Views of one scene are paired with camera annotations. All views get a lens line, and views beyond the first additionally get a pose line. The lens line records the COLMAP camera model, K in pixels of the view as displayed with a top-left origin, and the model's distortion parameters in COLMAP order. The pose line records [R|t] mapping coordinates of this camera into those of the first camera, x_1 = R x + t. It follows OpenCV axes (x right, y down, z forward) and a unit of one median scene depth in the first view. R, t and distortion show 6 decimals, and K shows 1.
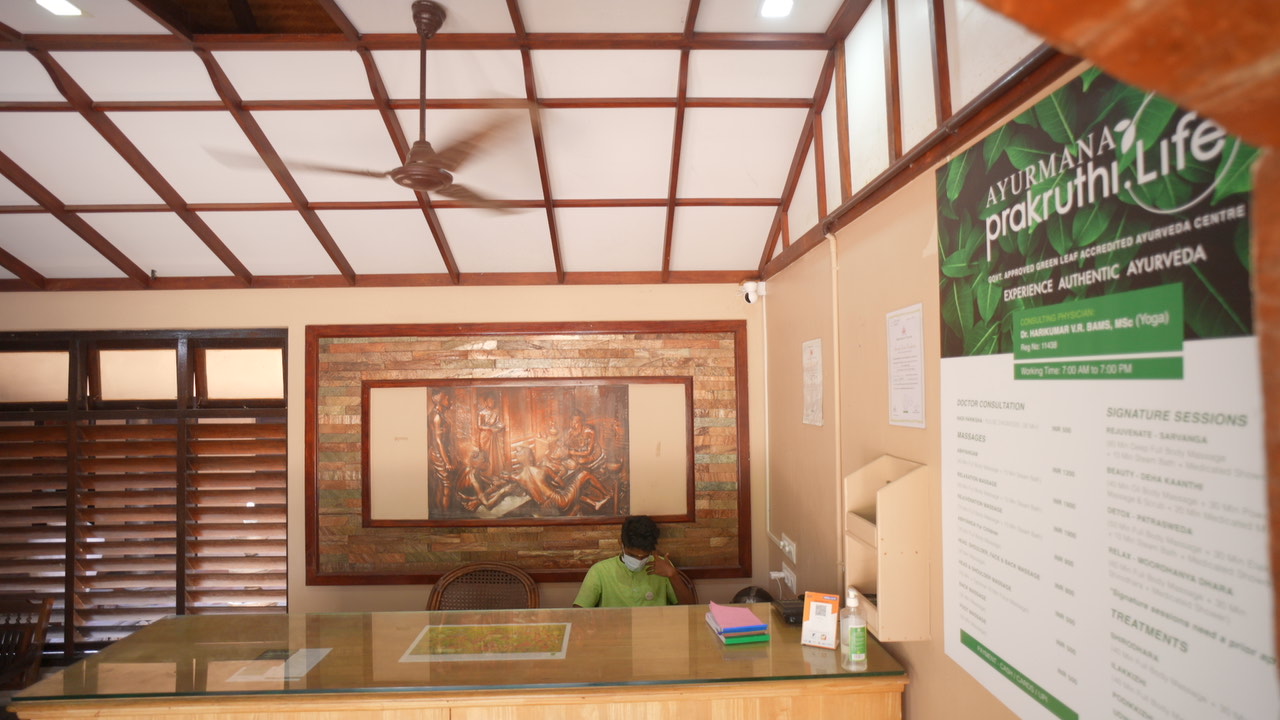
lens RADIAL K [[670.0, 0, 640.0], [0, 670.0, 360.0], [0, 0, 1]] dist [-0.063032, 0.032287]
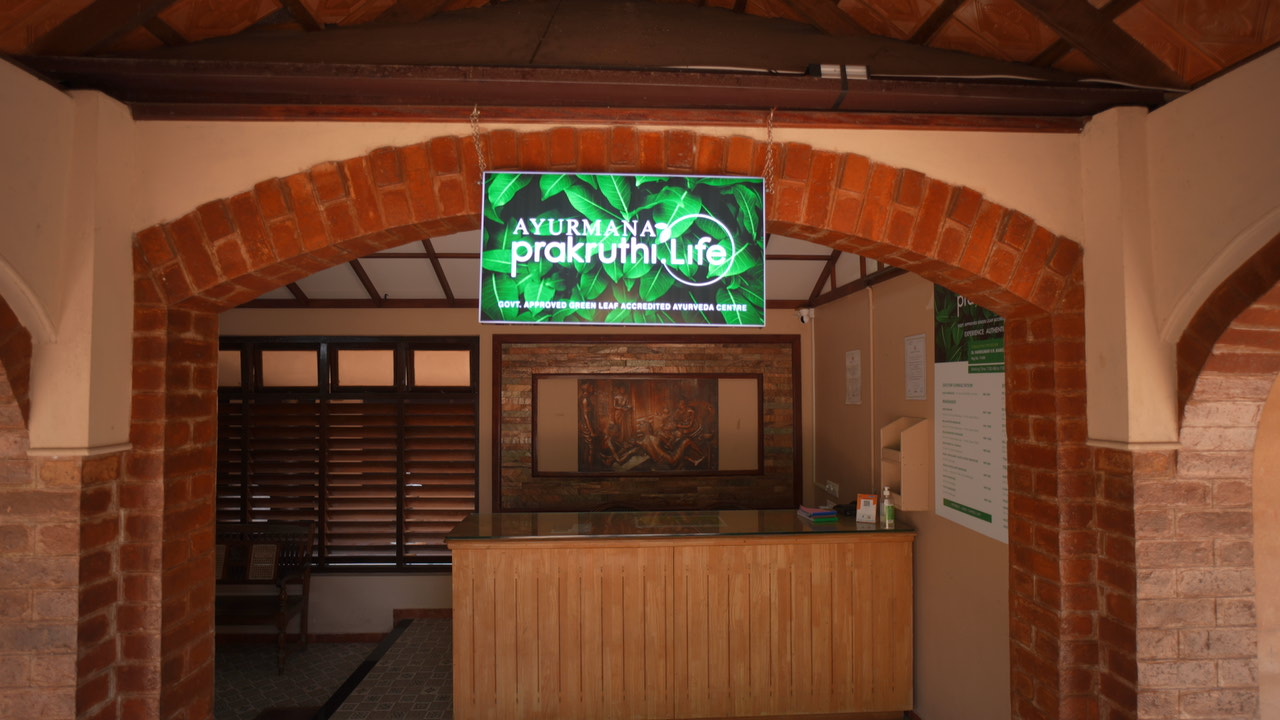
lens RADIAL K [[670.0, 0, 640.0], [0, 670.0, 360.0], [0, 0, 1]] dist [-0.063032, 0.032287]
pose [[0.999911, 0.011895, 0.006044, -0.196570], [-0.011885, 0.999928, -0.001762, 0.001085], [-0.006065, 0.001690, 0.999980, -0.436731]]
